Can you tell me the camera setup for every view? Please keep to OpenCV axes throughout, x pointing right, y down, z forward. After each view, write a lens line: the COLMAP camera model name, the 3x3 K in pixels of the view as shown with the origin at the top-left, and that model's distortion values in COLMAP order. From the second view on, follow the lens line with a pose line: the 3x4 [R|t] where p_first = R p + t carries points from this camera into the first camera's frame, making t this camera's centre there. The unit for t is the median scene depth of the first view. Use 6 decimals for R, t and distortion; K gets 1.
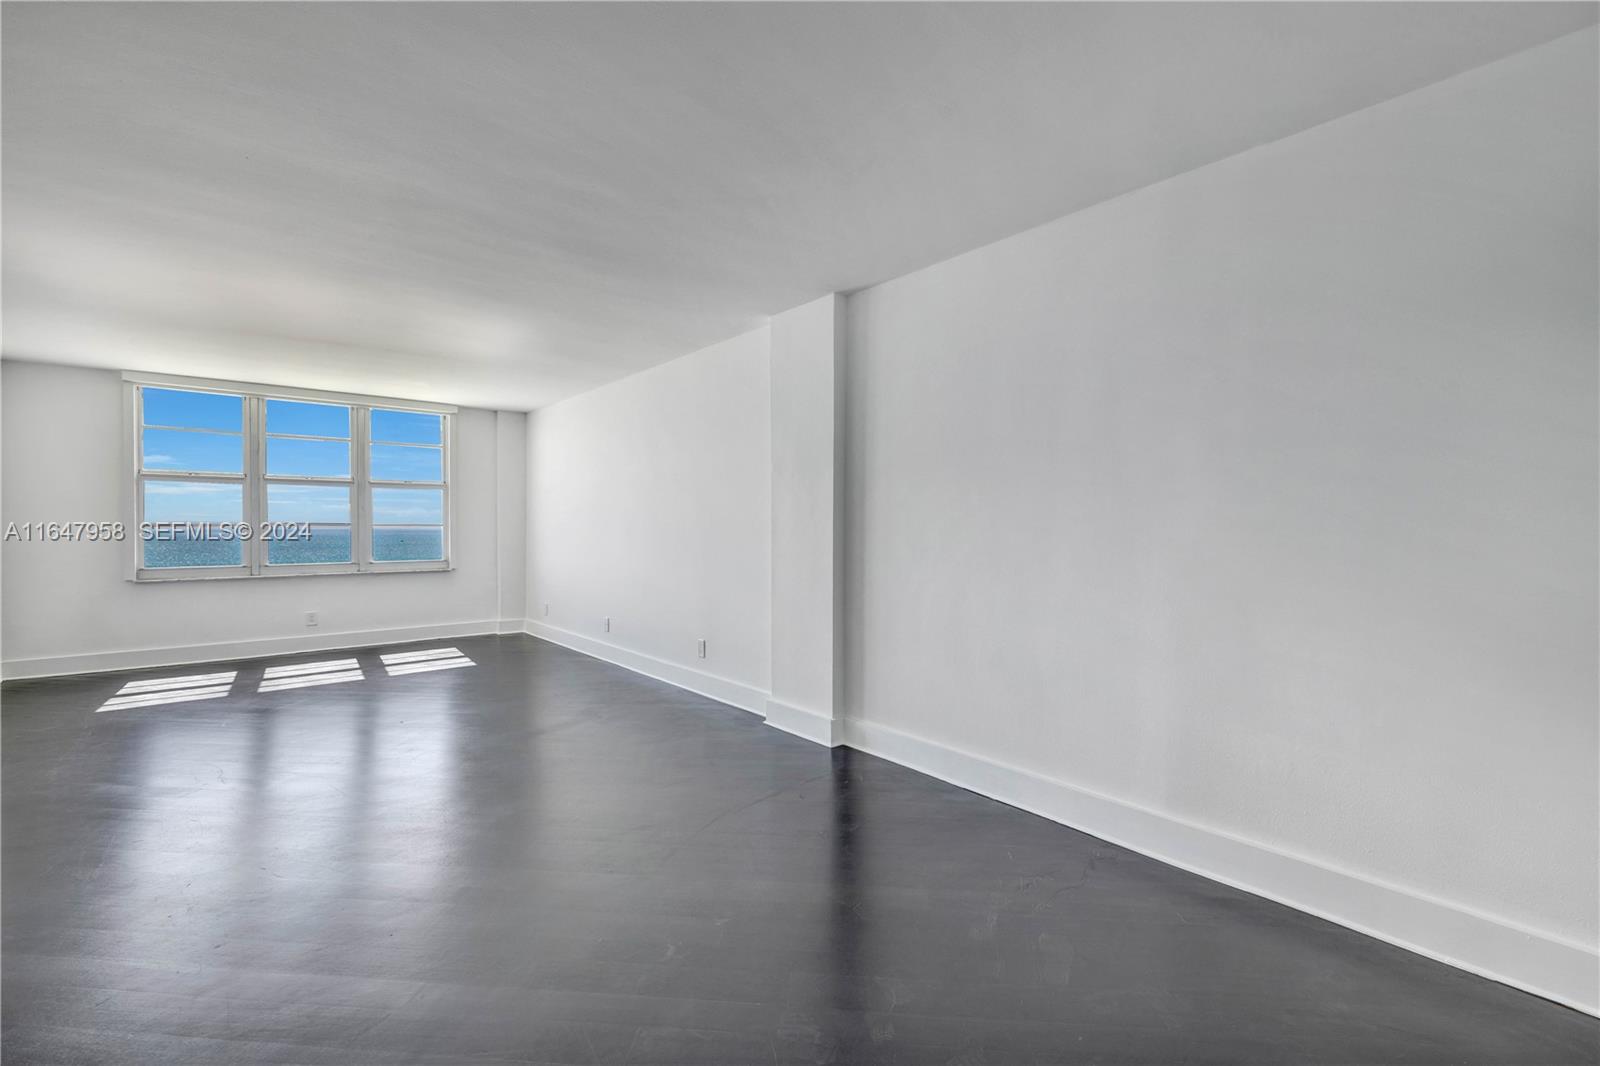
lens RADIAL K [[690.1, 0, 797.4], [0, 690.1, 526.5], [0, 0, 1]] dist [0.000160, -0.000039]
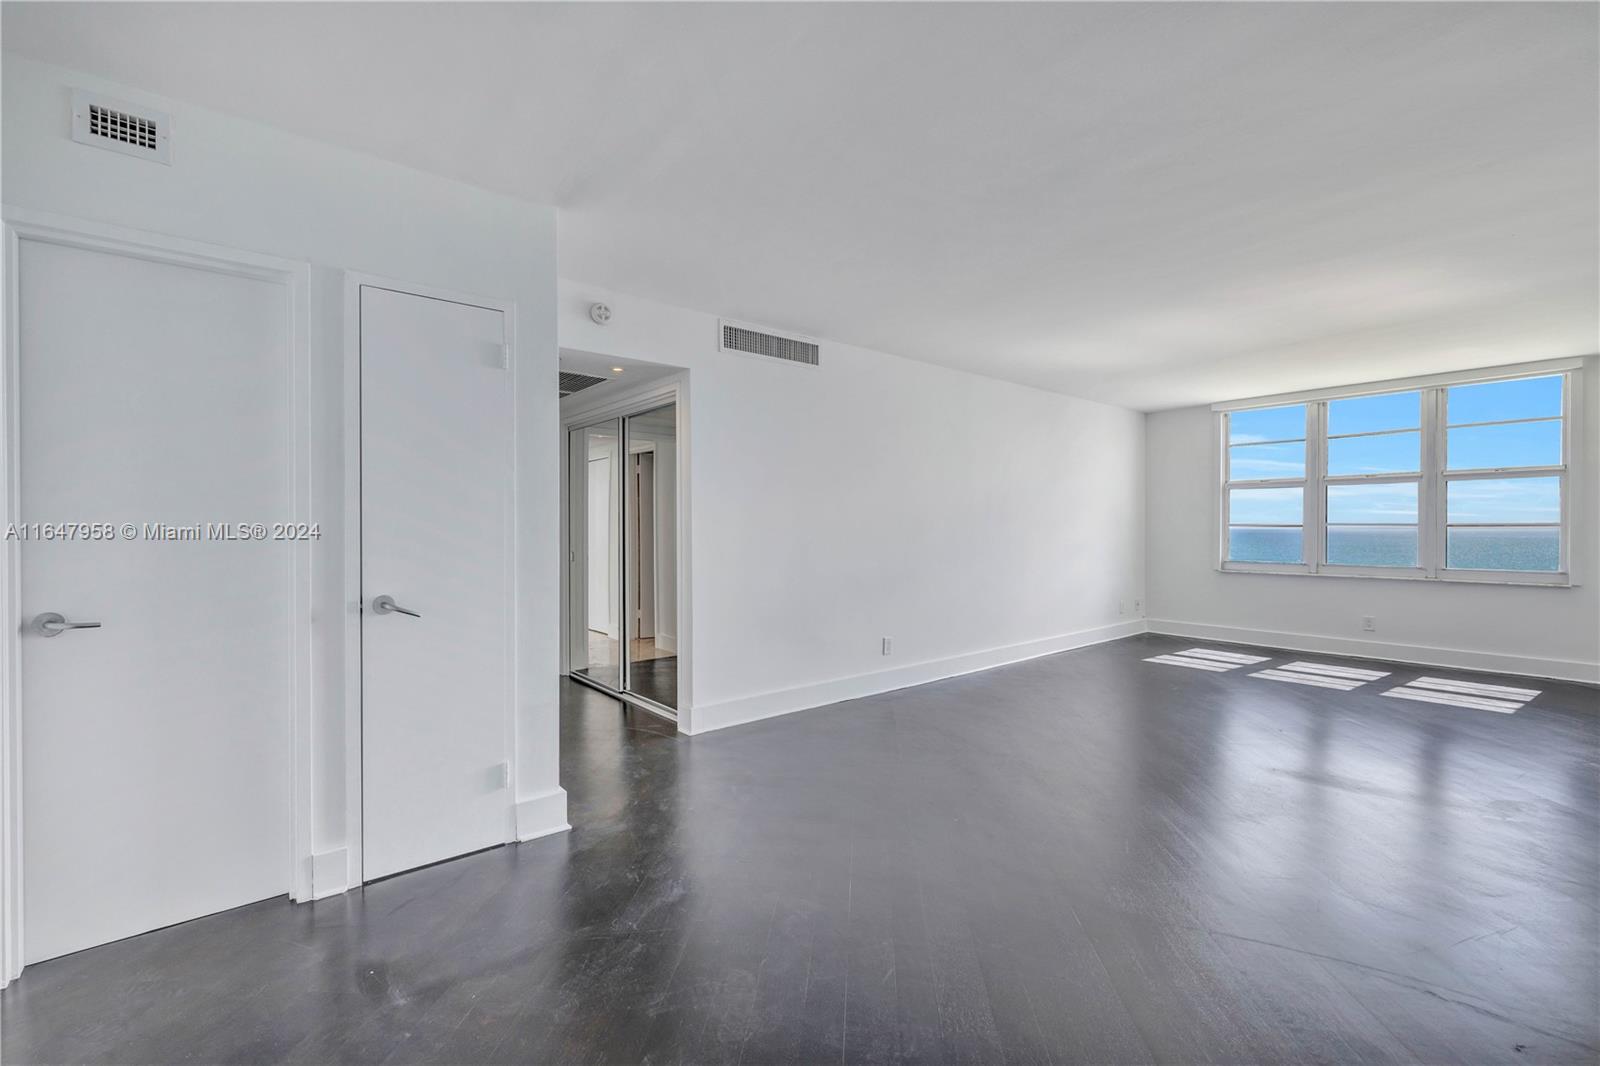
lens RADIAL K [[690.1, 0, 799.6], [0, 690.1, 532.5], [0, 0, 1]] dist [0.000160, -0.000039]
pose [[-0.019457, 0.008128, -0.999778, 0.253538], [0.000097, 0.999967, 0.008128, 0.000252], [0.999811, 0.000061, -0.019457, 0.220980]]
